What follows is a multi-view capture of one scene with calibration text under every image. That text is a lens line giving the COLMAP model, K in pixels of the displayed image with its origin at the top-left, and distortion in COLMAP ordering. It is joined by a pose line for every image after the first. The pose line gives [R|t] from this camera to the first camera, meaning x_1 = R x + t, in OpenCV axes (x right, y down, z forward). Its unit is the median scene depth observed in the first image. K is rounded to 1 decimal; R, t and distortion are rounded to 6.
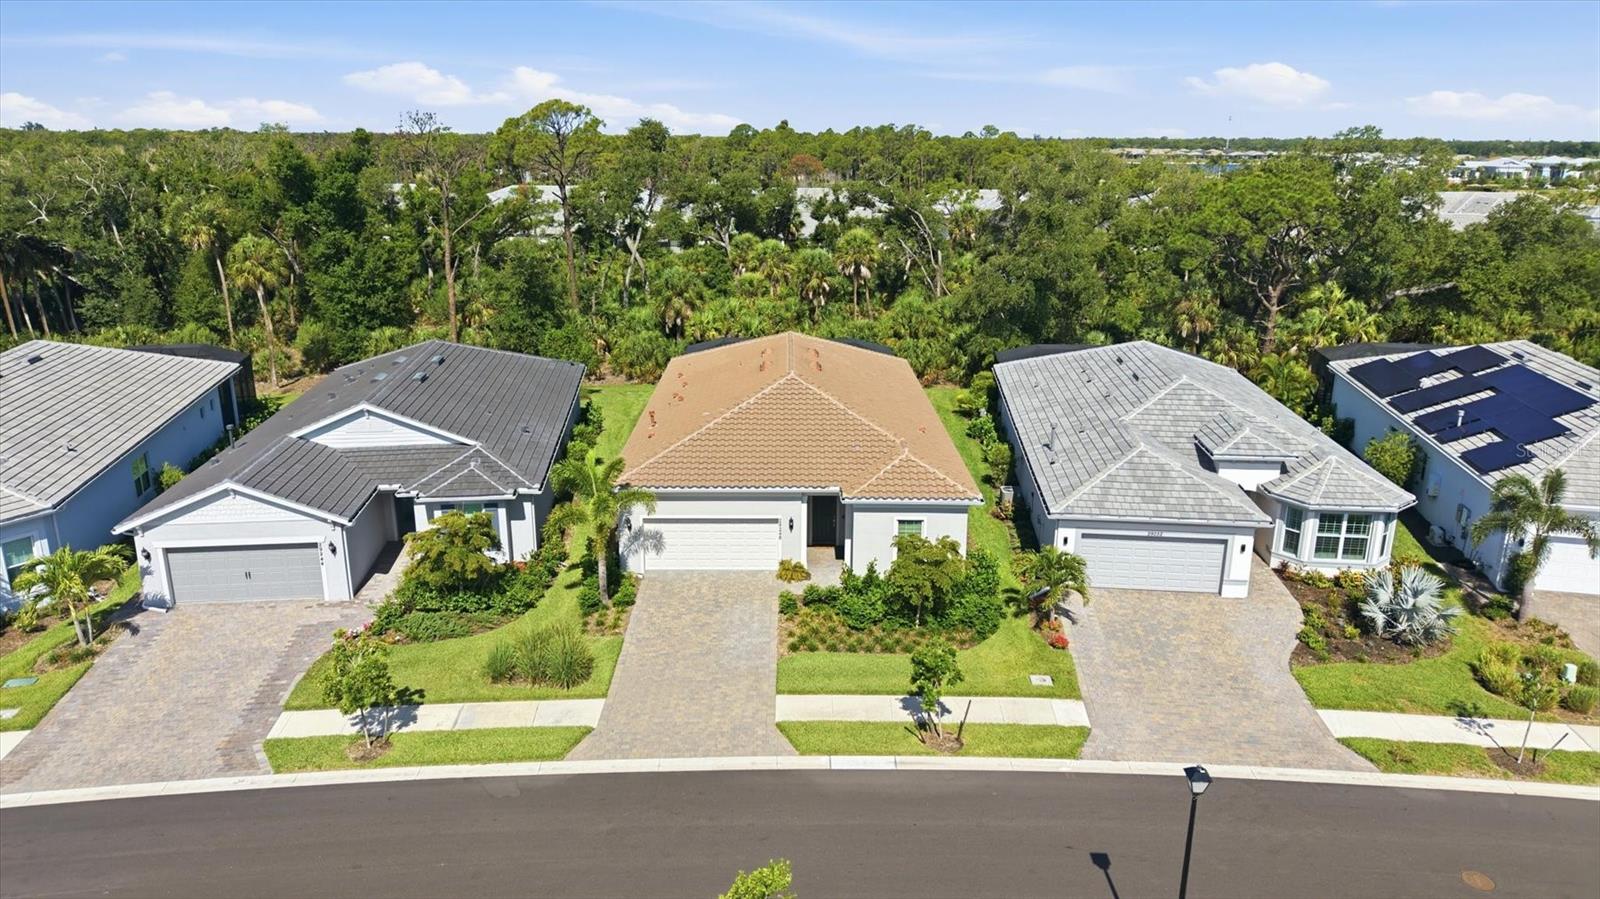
lens RADIAL K [[1063.5, 0, 800.0], [0, 1063.5, 449.5], [0, 0, 1]] dist [0.031606, -0.033445]
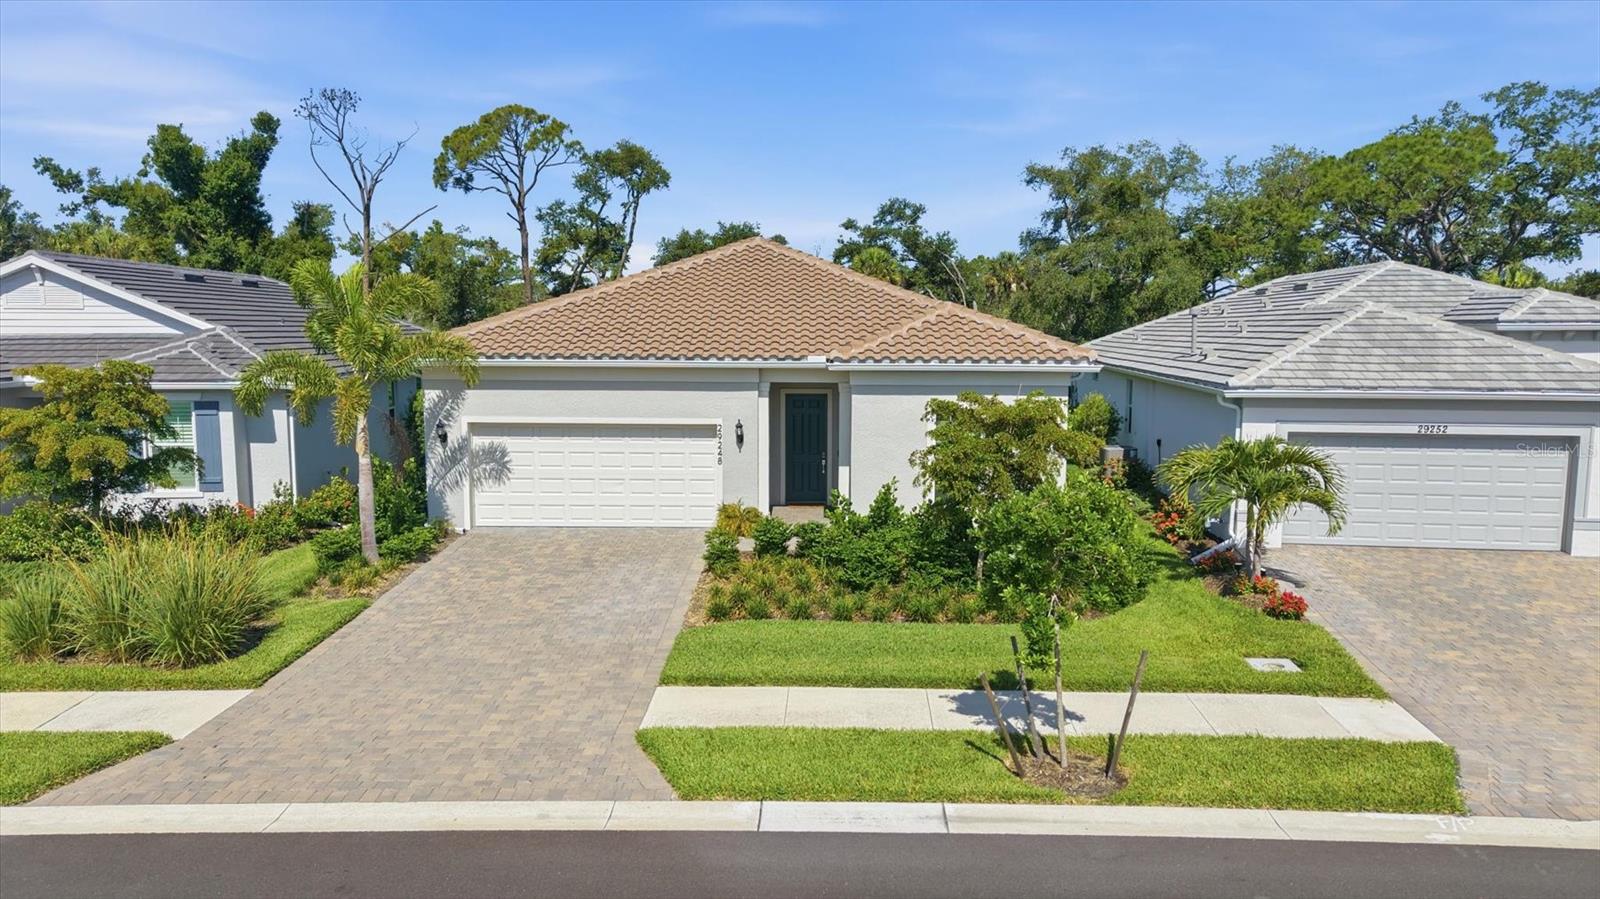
lens RADIAL K [[1063.5, 0, 800.0], [0, 1063.5, 449.5], [0, 0, 1]] dist [0.031606, -0.033445]
pose [[0.999619, -0.001588, -0.027573, 0.040955], [-0.003177, 0.985109, -0.171900, 0.185685], [0.027436, 0.171922, 0.984728, 0.498887]]
